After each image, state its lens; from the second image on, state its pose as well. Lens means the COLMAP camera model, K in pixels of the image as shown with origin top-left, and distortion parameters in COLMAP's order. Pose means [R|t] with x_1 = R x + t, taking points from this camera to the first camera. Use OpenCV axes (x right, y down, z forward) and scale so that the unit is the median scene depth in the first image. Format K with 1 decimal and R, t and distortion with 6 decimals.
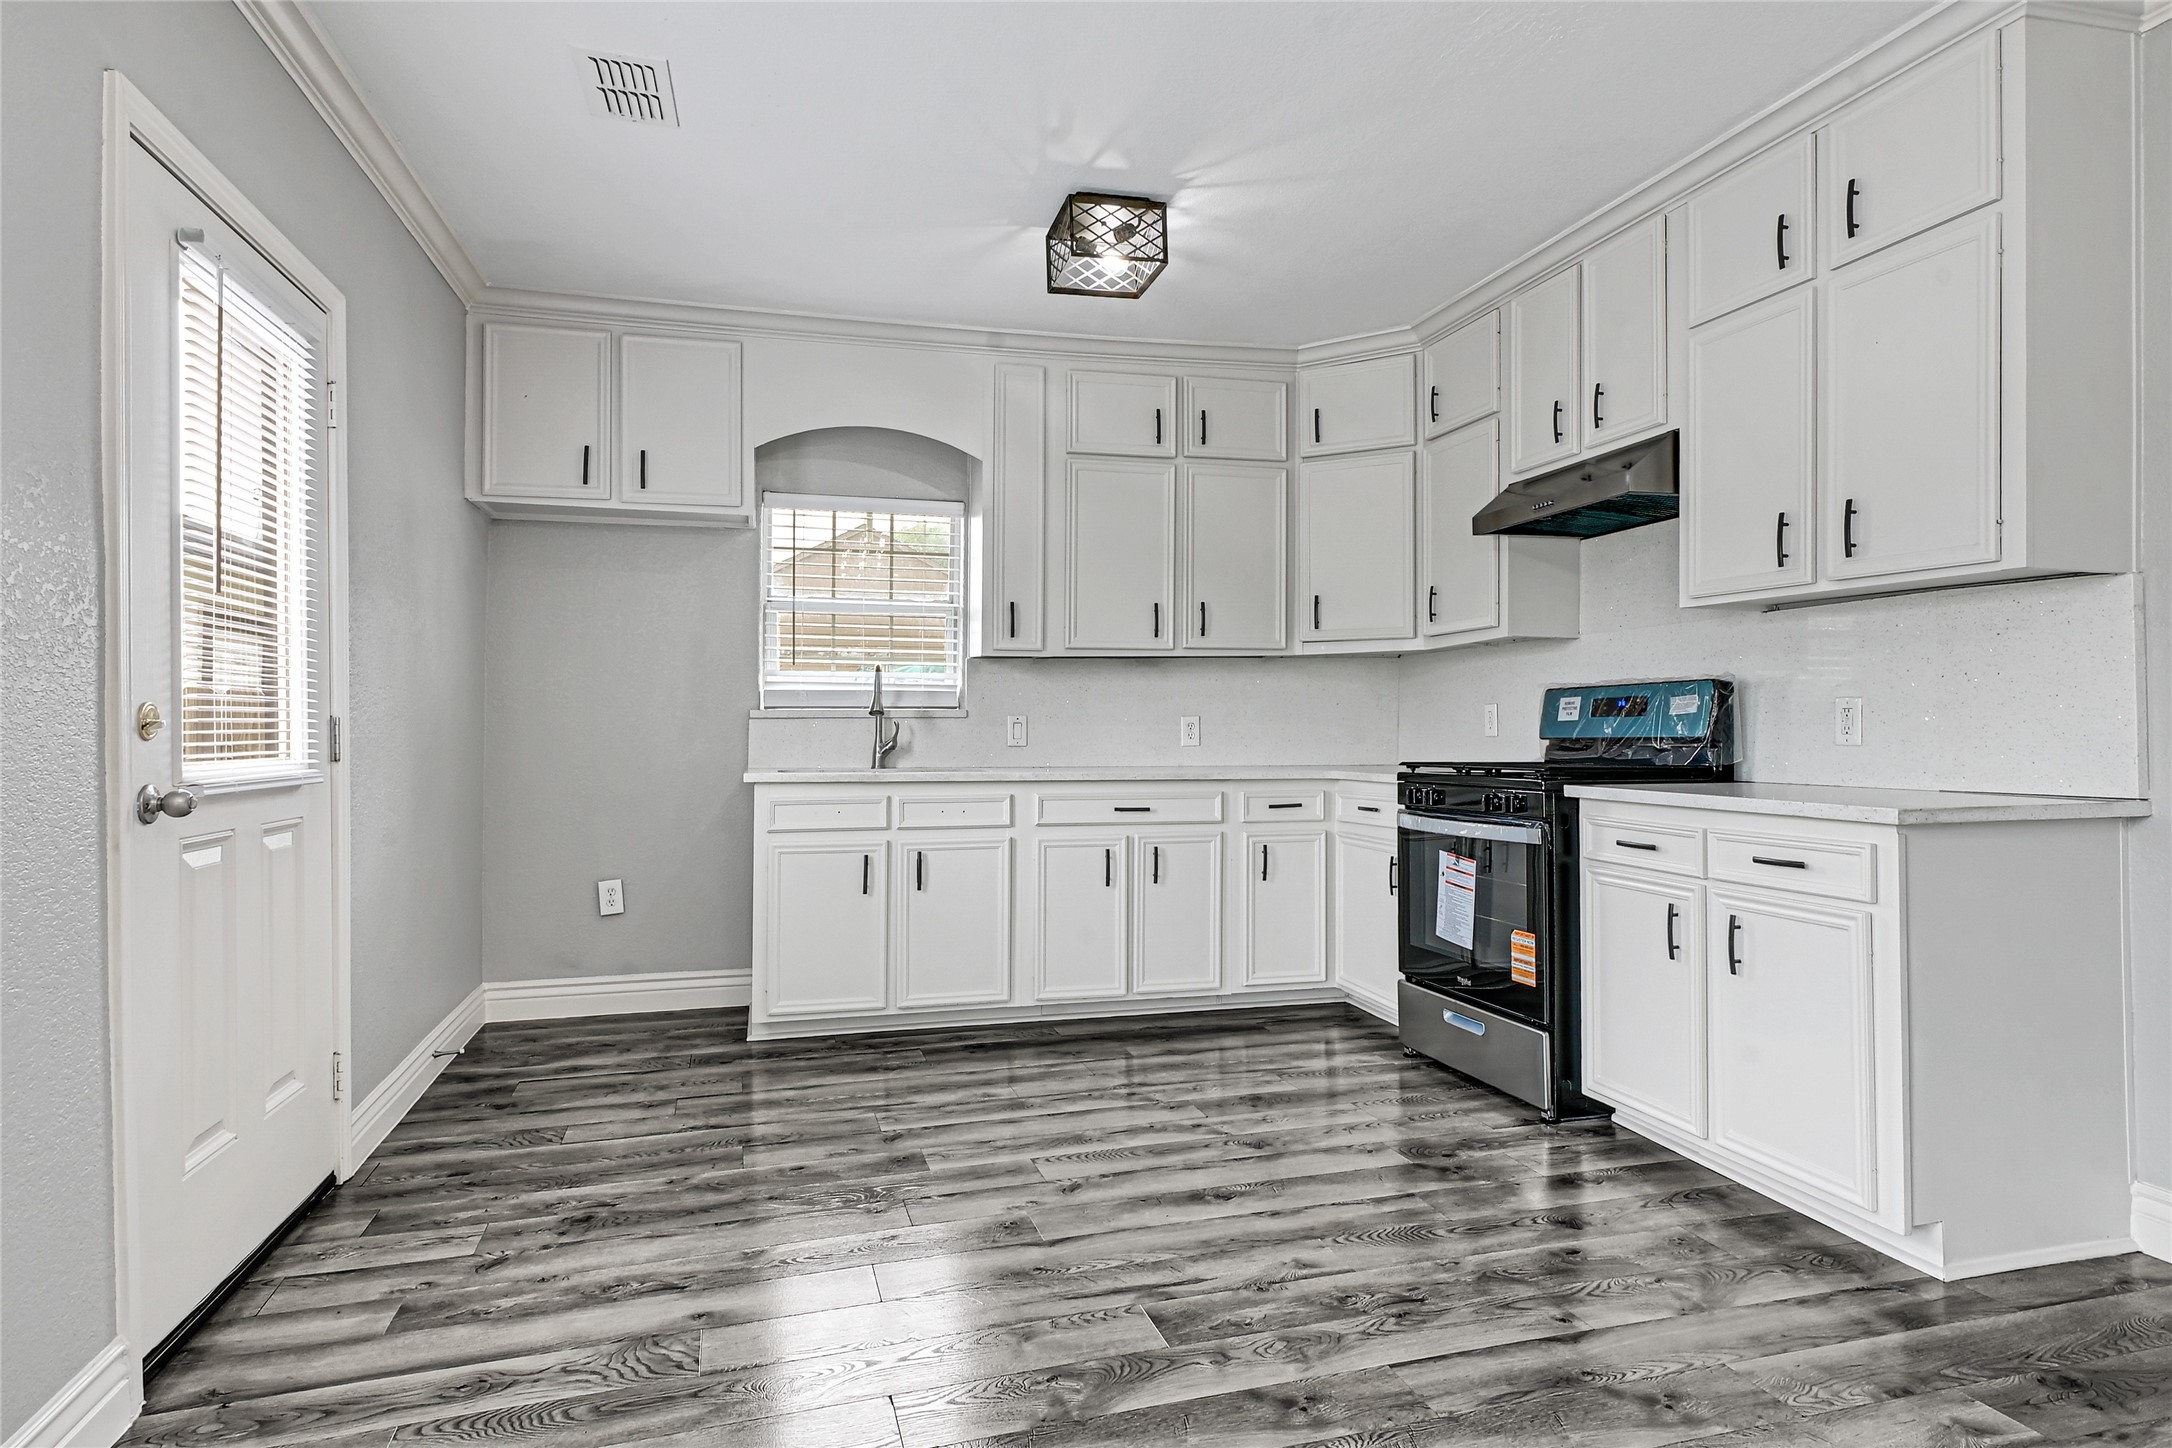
lens RADIAL K [[1230.4, 0, 1116.4], [0, 1230.4, 697.1], [0, 0, 1]] dist [-0.002608, 0.002948]
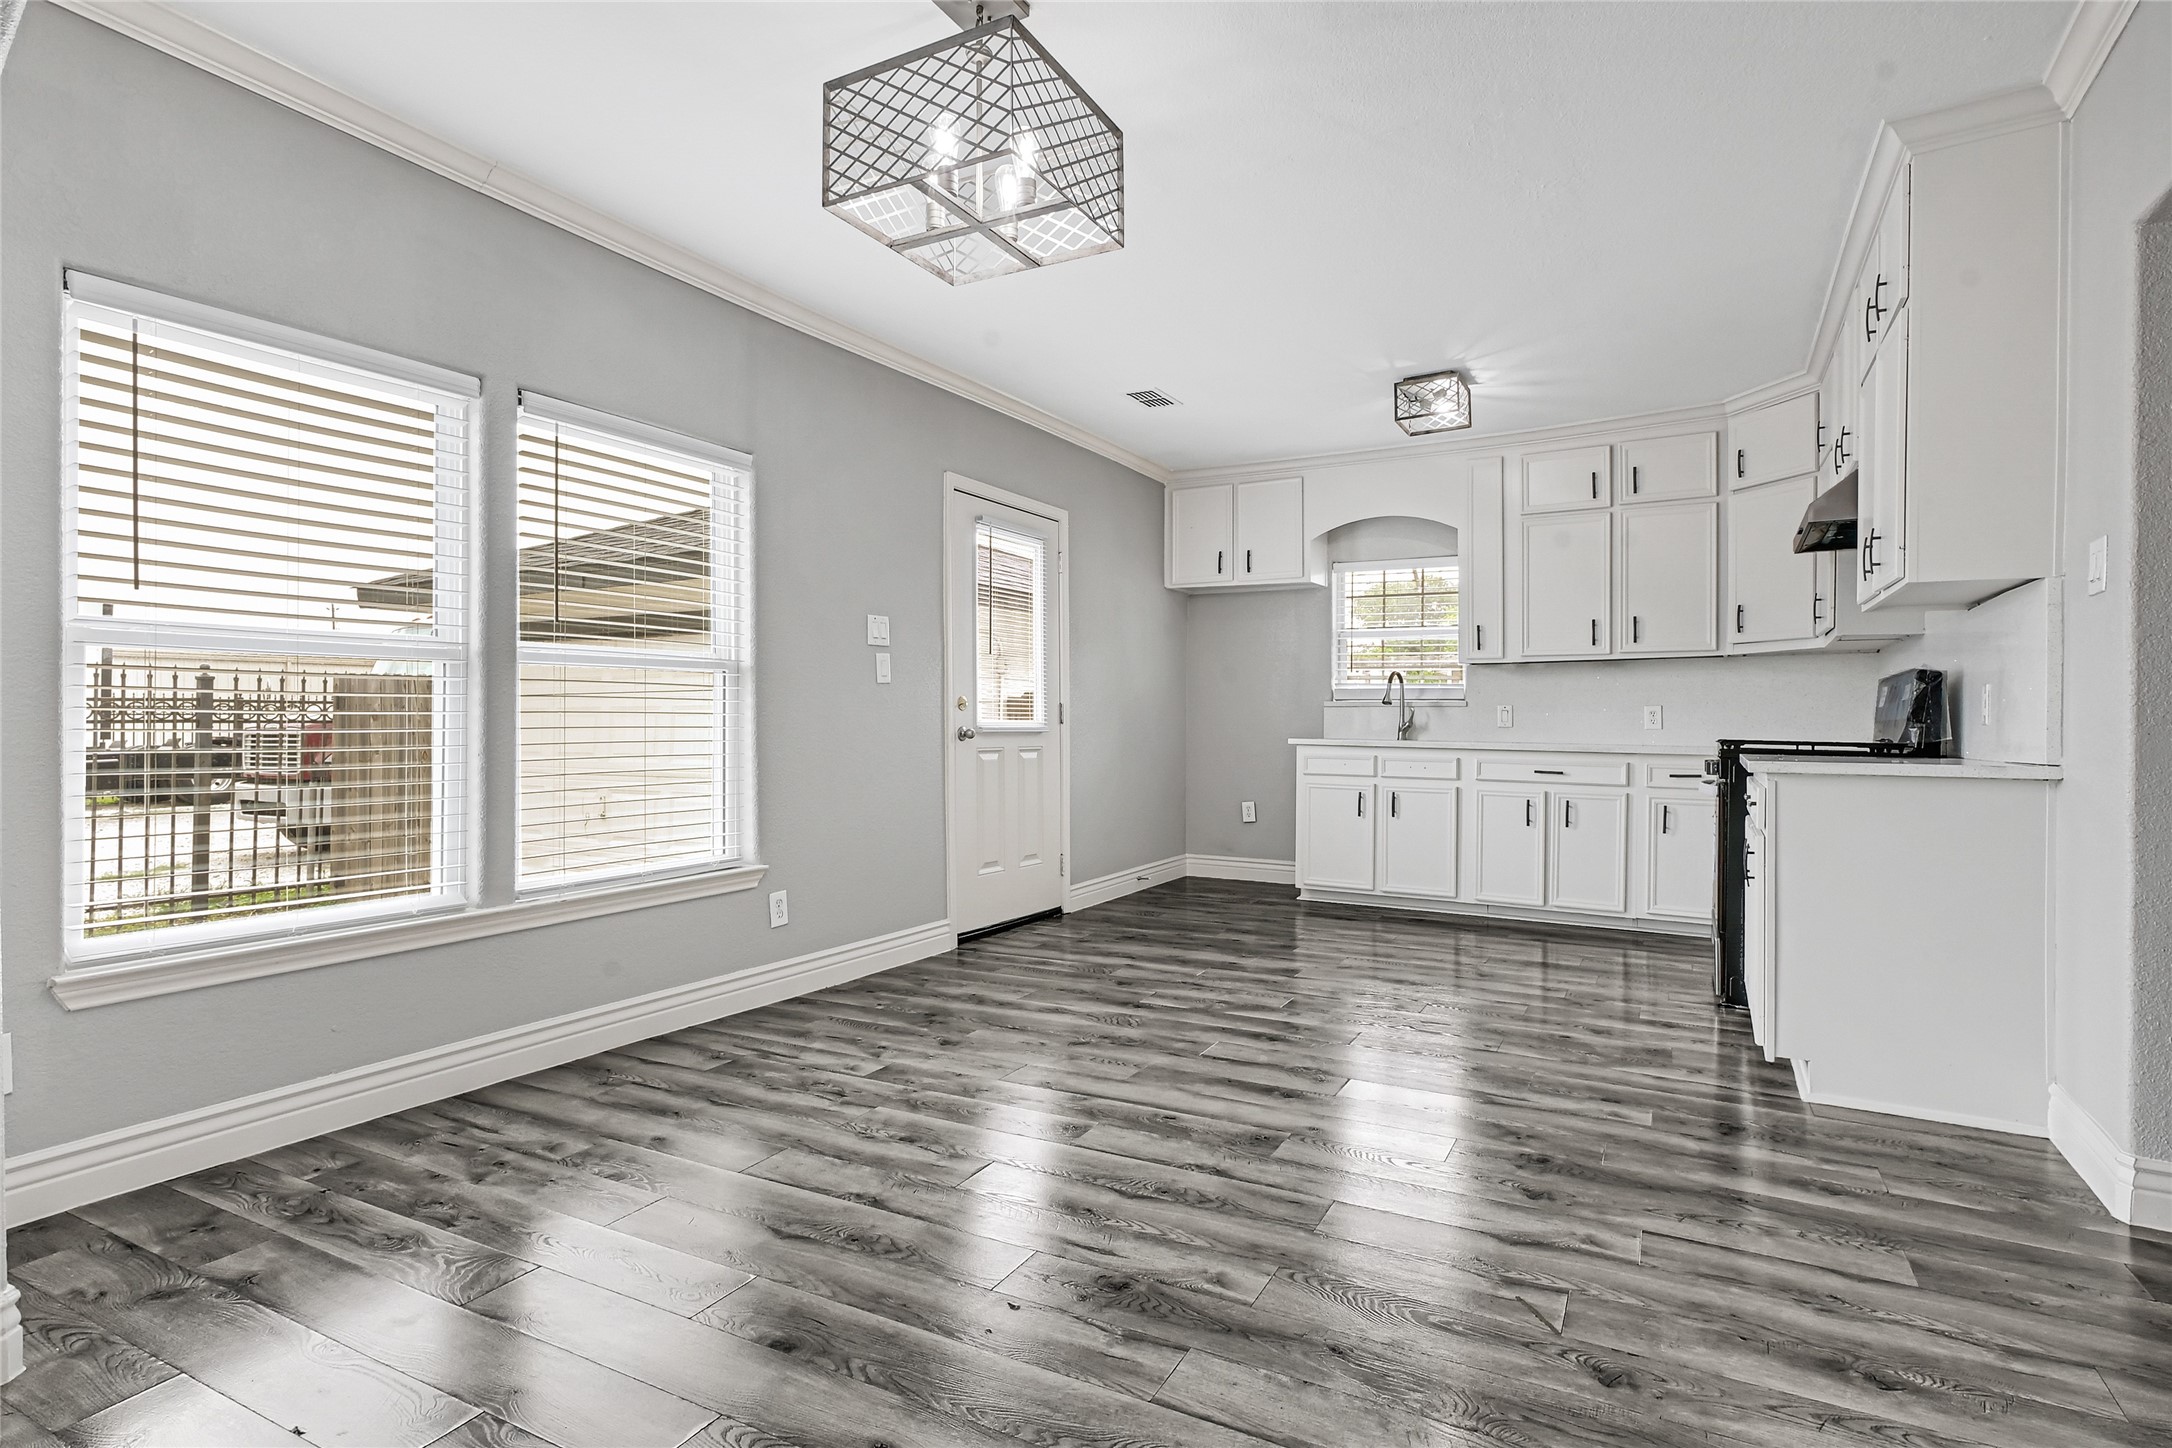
lens RADIAL K [[1137.9, 0, 1077.7], [0, 1137.9, 710.0], [0, 0, 1]] dist [0.002018, 0.000474]
pose [[0.695204, 0.000475, -0.718812, 0.675355], [0.007076, 0.999947, 0.007504, 0.009920], [0.718778, -0.010303, 0.695164, -0.319074]]
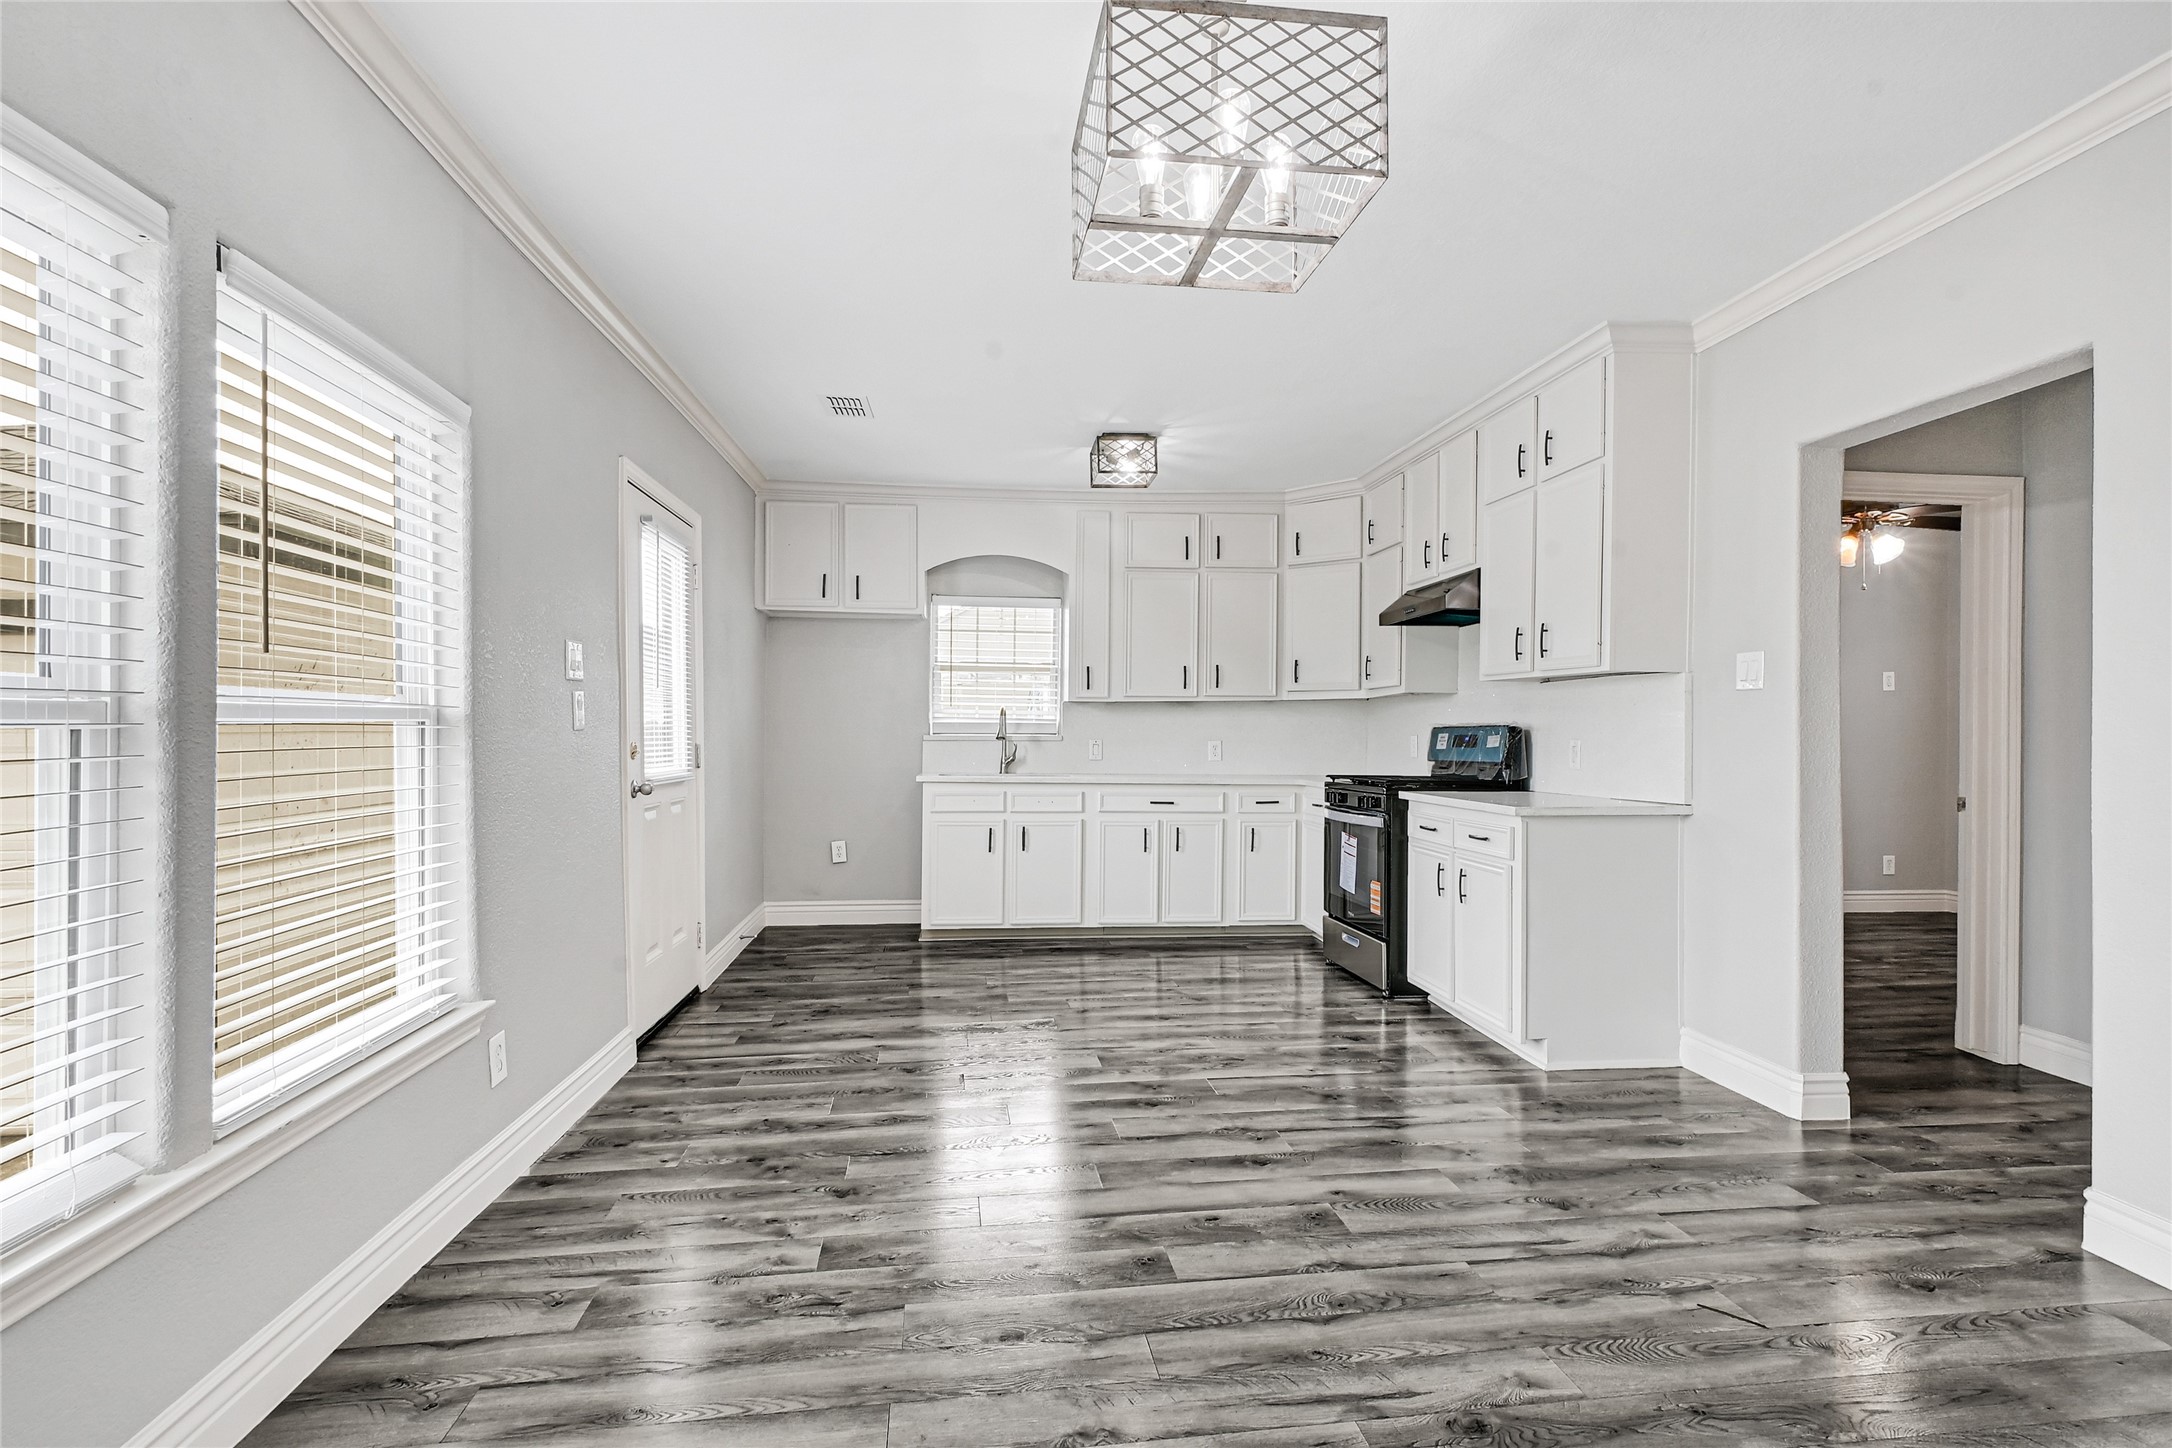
lens RADIAL K [[1102.7, 0, 1109.2], [0, 1102.7, 726.6], [0, 0, 1]] dist [0.001010, 0.000695]
pose [[0.988495, 0.007137, -0.151084, 0.186021], [-0.004347, 0.999814, 0.018791, -0.035296], [0.151190, -0.017918, 0.988342, -0.443180]]
